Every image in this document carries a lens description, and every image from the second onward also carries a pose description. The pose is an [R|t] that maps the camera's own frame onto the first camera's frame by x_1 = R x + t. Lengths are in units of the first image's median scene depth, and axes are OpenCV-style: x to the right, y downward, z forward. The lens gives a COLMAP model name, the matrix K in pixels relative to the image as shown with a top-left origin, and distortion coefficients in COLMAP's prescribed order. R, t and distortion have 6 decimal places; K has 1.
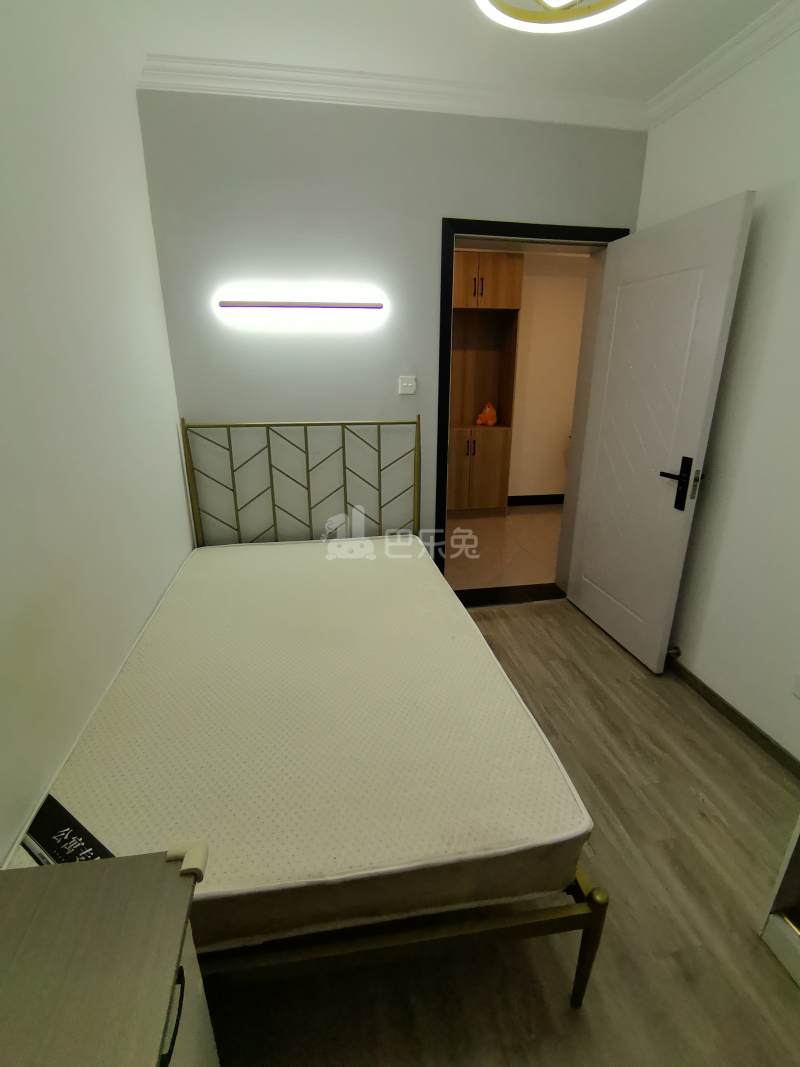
lens RADIAL K [[506.2, 0, 400.8], [0, 506.2, 533.9], [0, 0, 1]] dist [-0.001715, -0.000221]
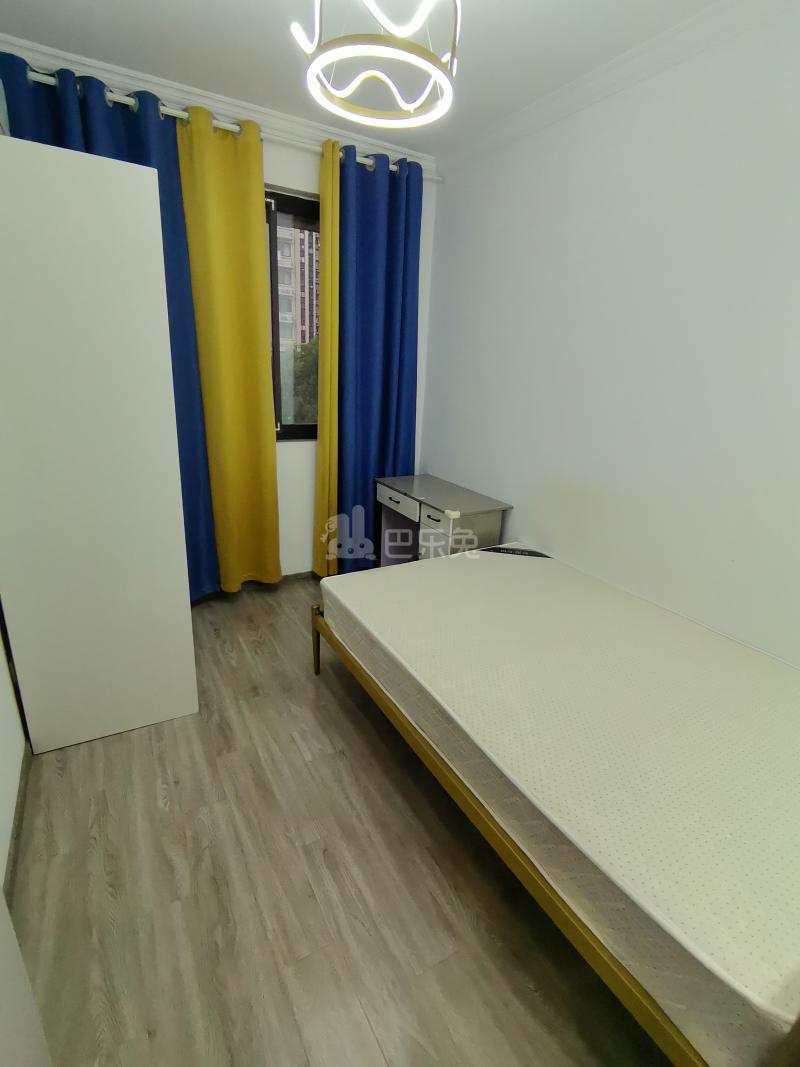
lens RADIAL K [[506.2, 0, 403.1], [0, 506.2, 533.6], [0, 0, 1]] dist [-0.001715, -0.000221]
pose [[-0.938022, 0.058523, -0.341600, 0.439633], [-0.165418, 0.790525, 0.589667, -0.498796], [0.304553, 0.609627, -0.731849, 1.445675]]
